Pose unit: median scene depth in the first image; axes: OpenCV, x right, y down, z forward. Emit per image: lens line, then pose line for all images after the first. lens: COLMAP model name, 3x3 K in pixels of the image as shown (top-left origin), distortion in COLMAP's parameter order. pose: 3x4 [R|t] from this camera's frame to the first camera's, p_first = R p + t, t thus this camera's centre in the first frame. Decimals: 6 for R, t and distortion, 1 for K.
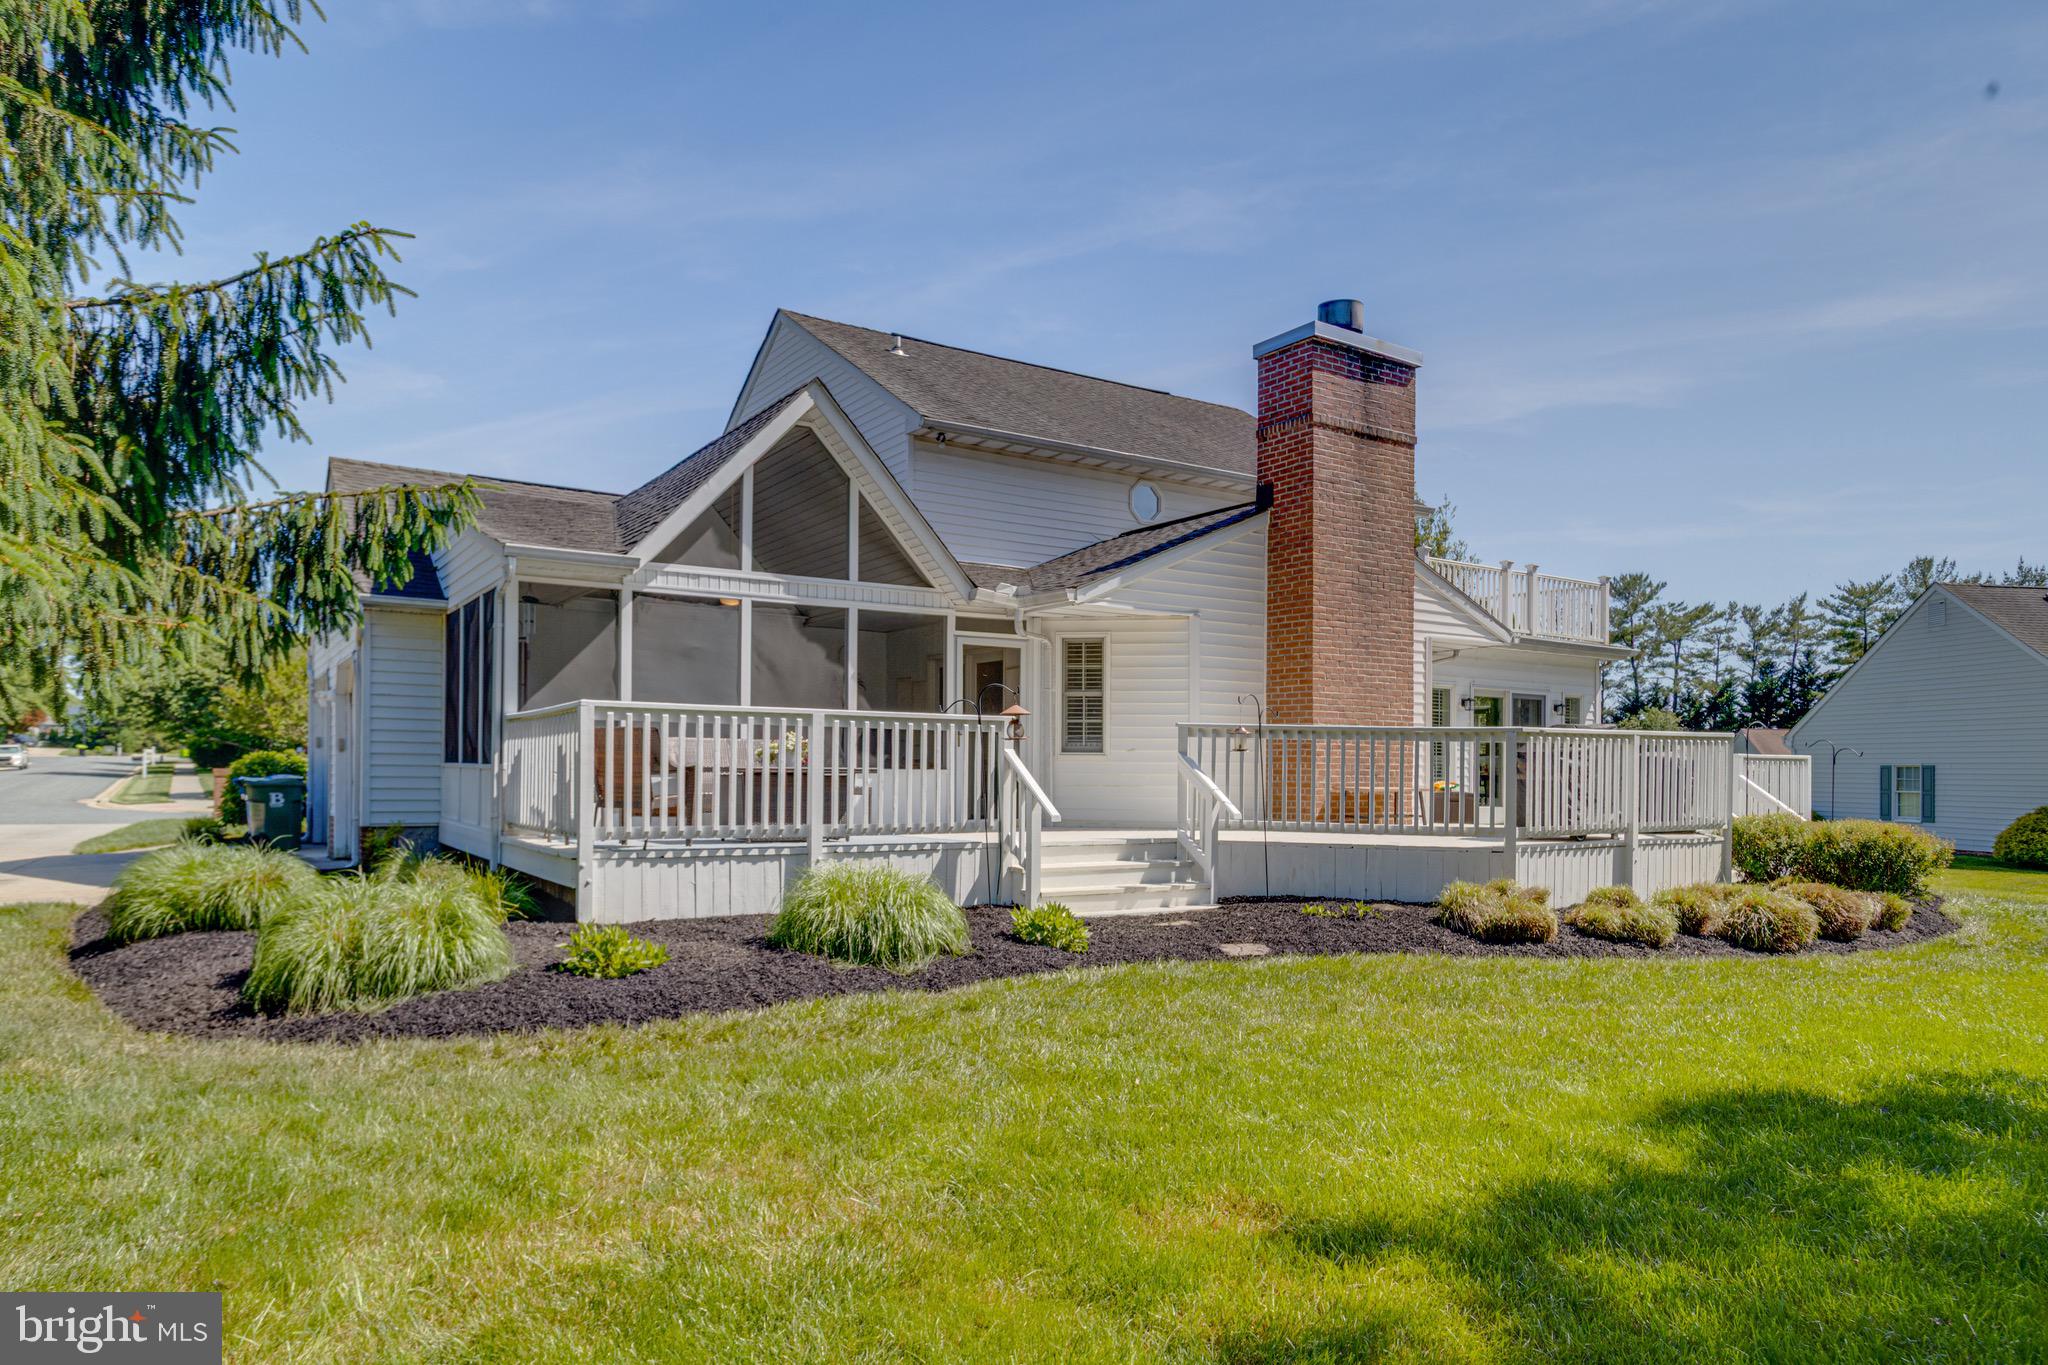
lens RADIAL K [[1291.8, 0, 1022.8], [0, 1291.8, 733.6], [0, 0, 1]] dist [-0.000785, 0.010049]
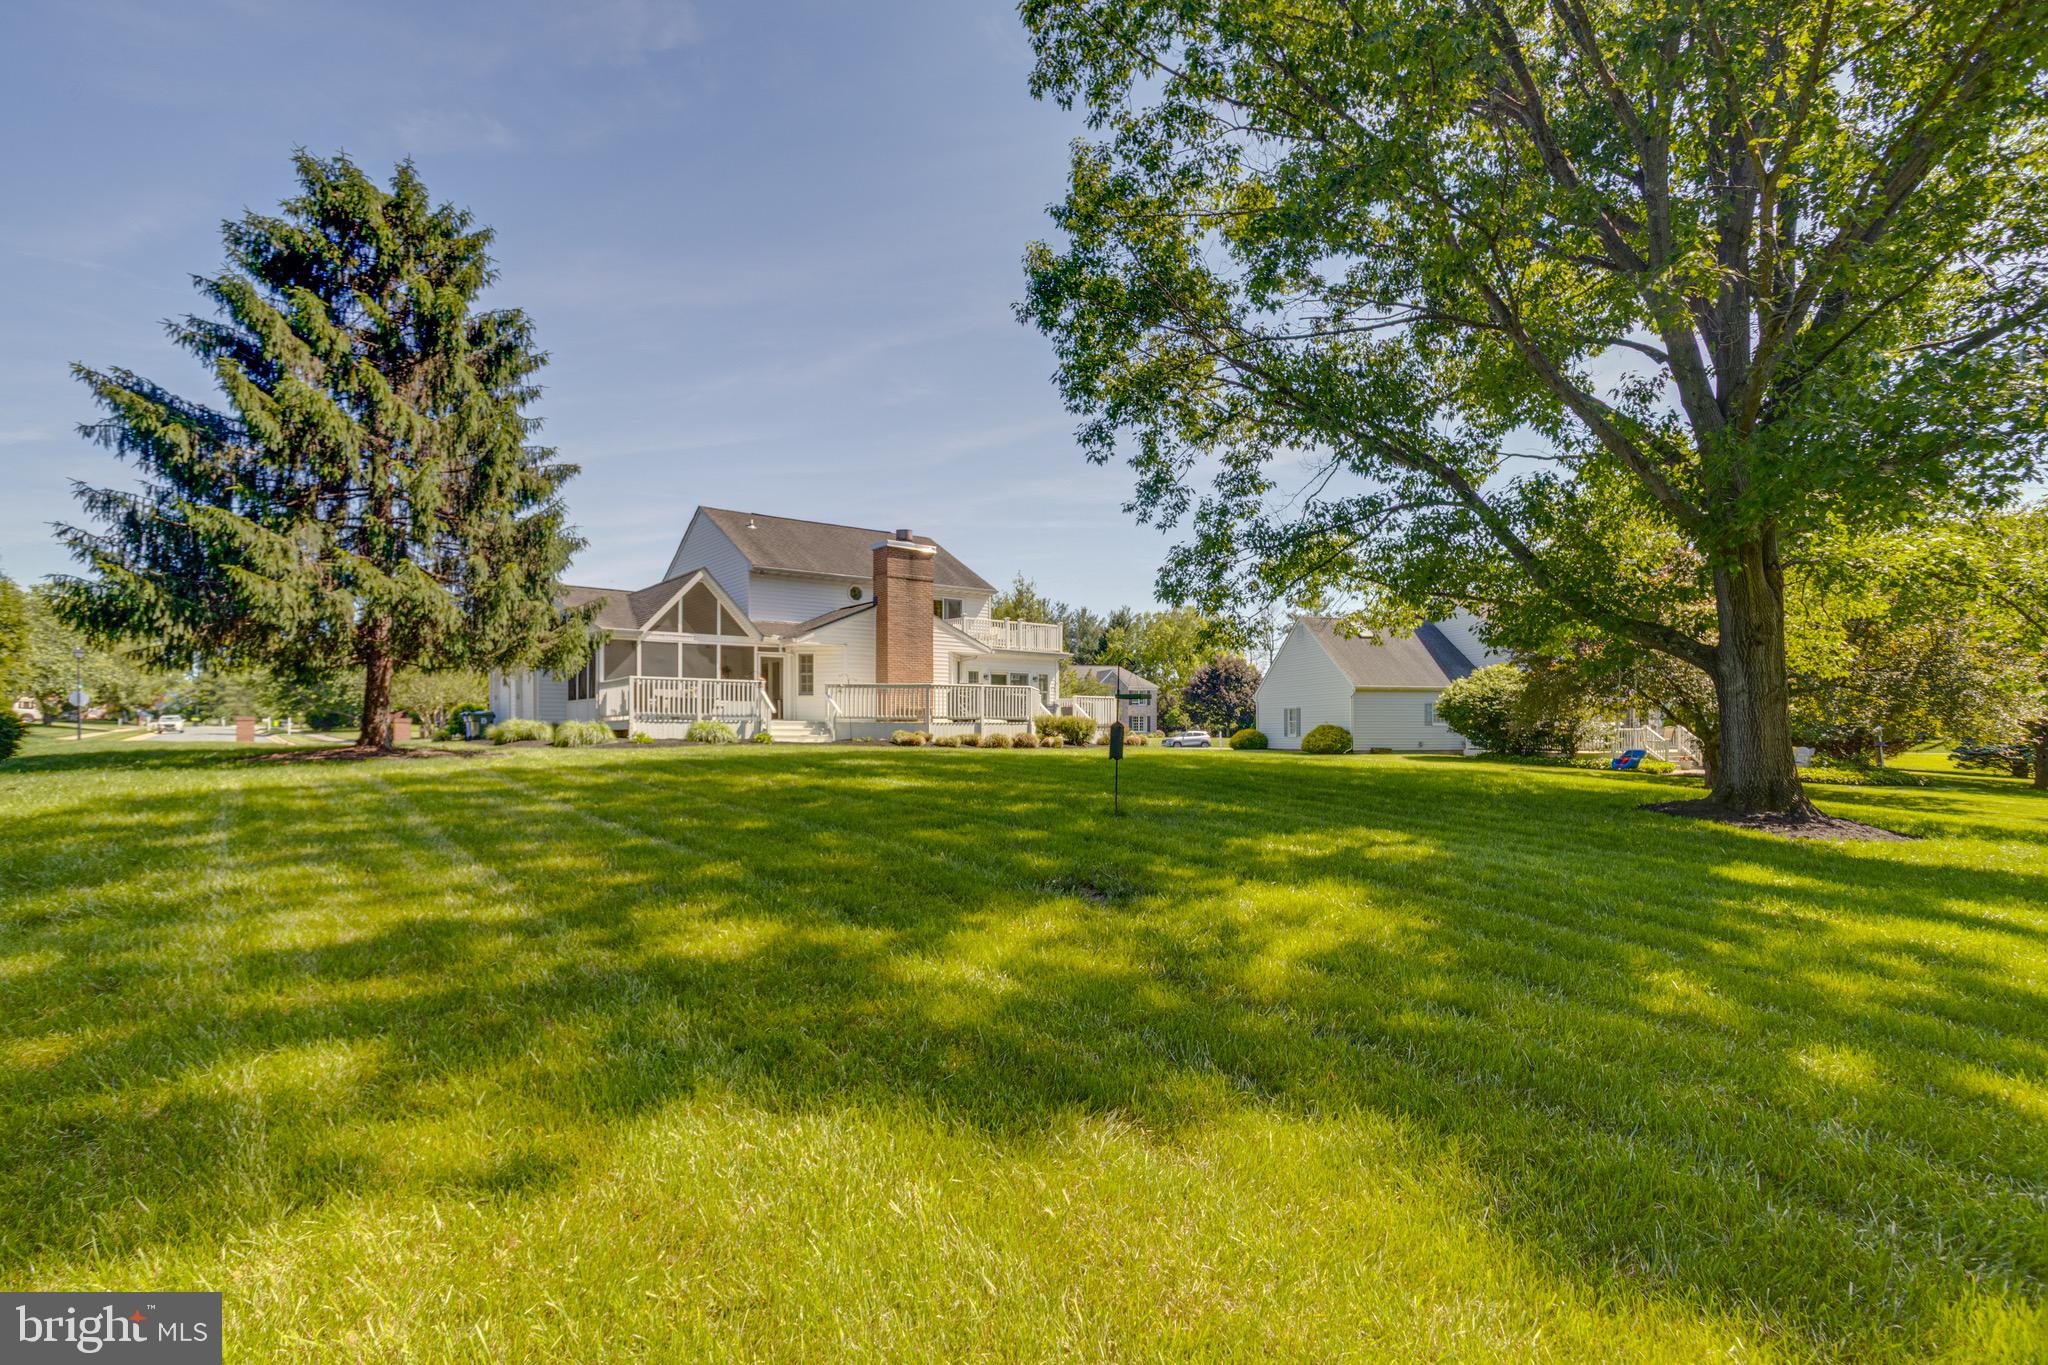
lens RADIAL K [[1042.3, 0, 1025.0], [0, 1042.3, 708.9], [0, 0, 1]] dist [-0.016808, 0.010288]
pose [[0.996587, -0.008173, 0.082148, 0.391400], [0.008065, 0.999966, 0.001643, 0.052058], [-0.082159, -0.000975, 0.996619, -1.496741]]
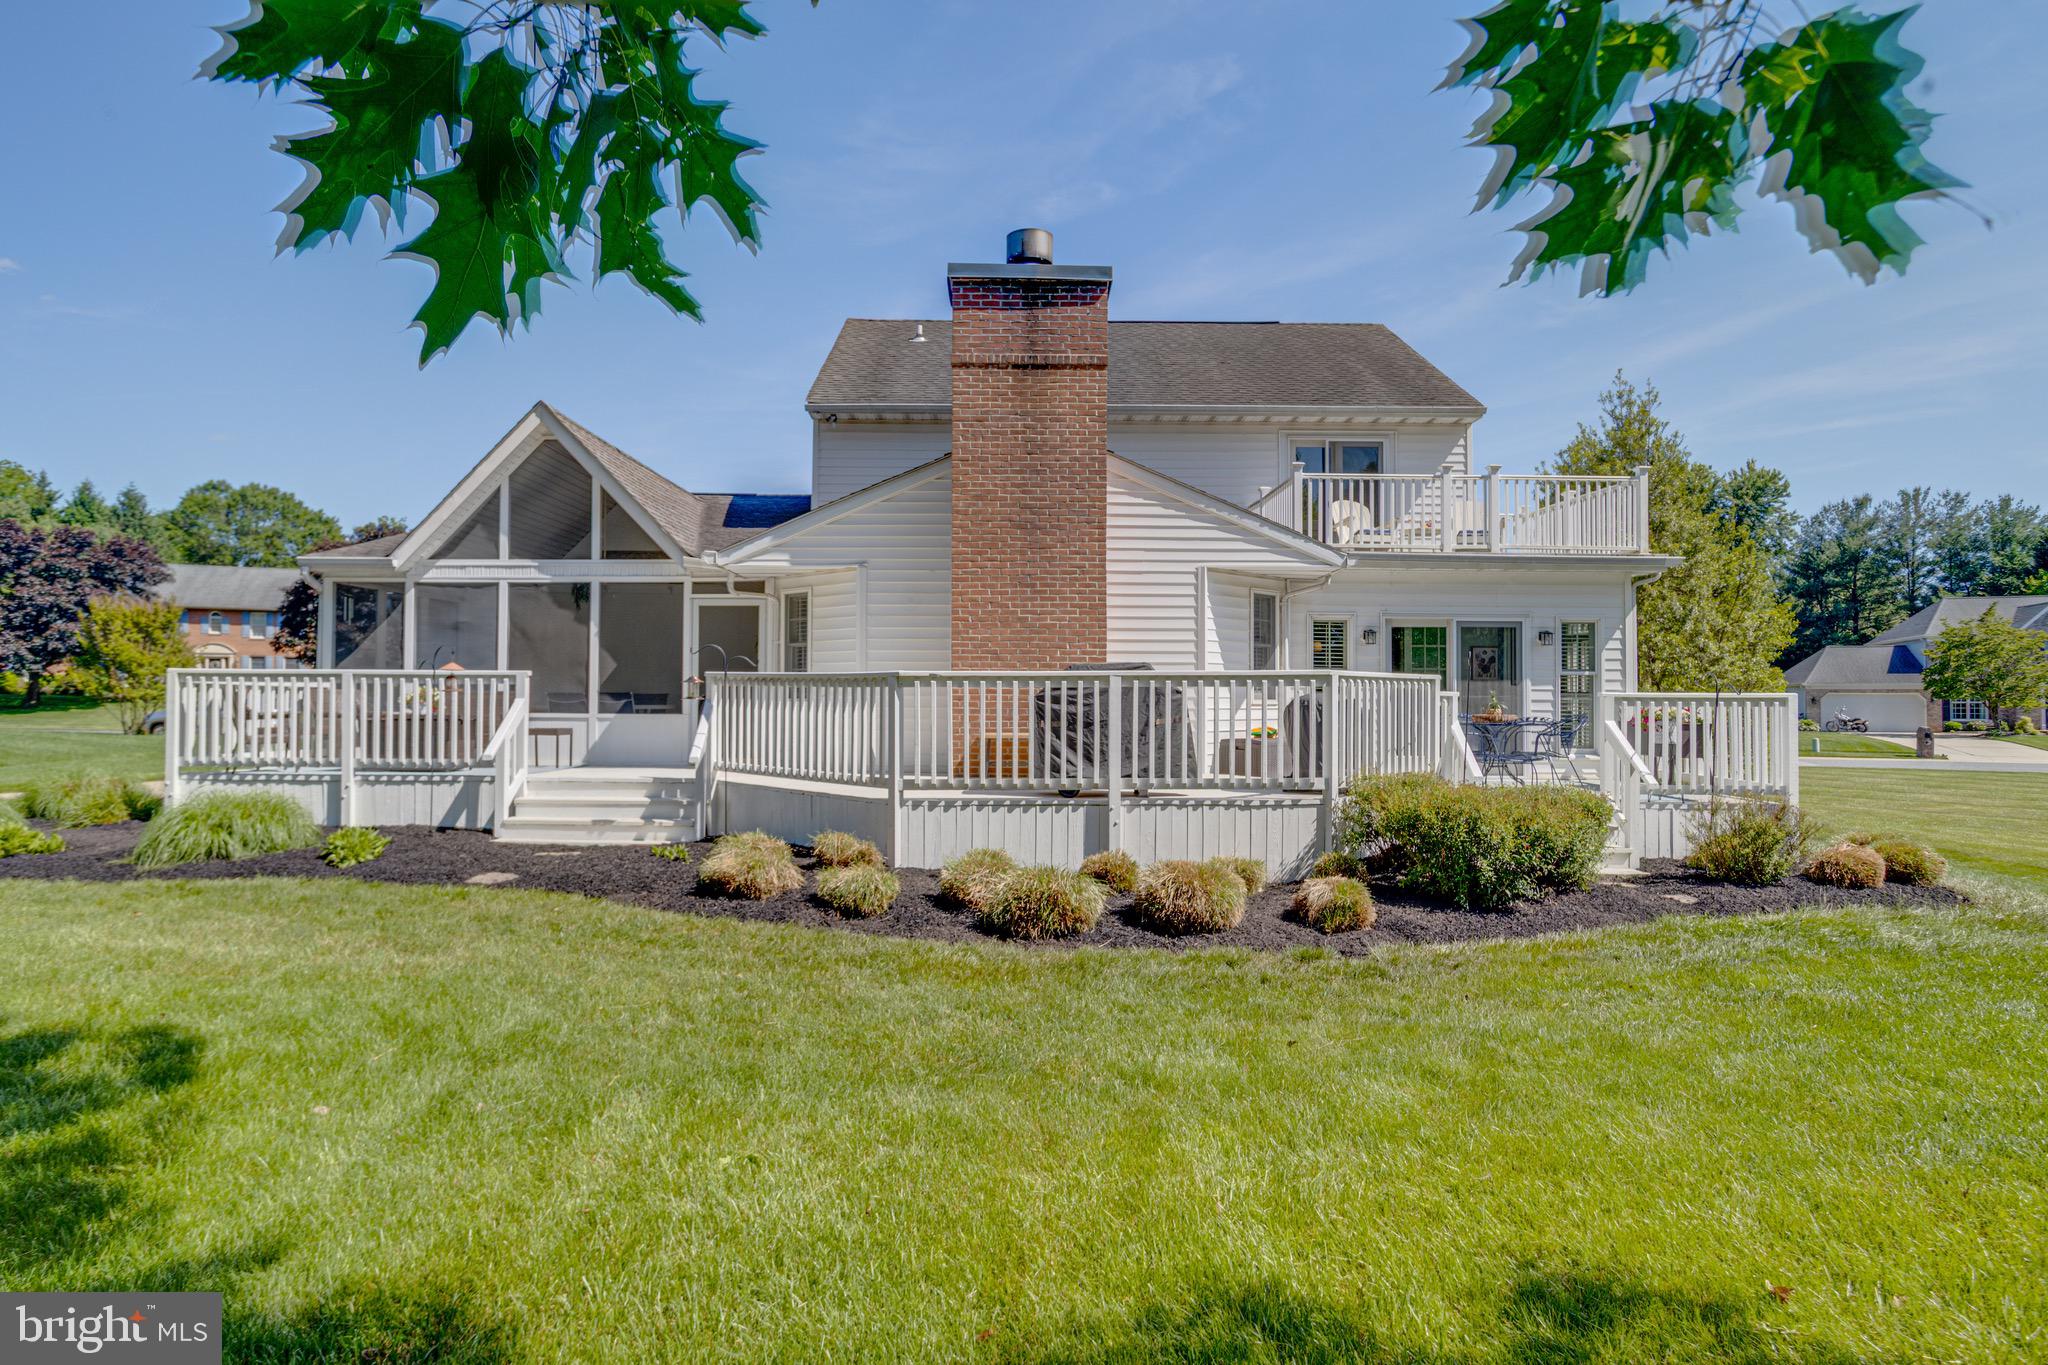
lens RADIAL K [[1185.7, 0, 1004.8], [0, 1185.7, 656.1], [0, 0, 1]] dist [0.004447, 0.003176]
pose [[0.833032, -0.026608, -0.552584, 0.890961], [0.017941, 0.999617, -0.021087, 0.004066], [0.552934, 0.007653, 0.833190, 0.311625]]
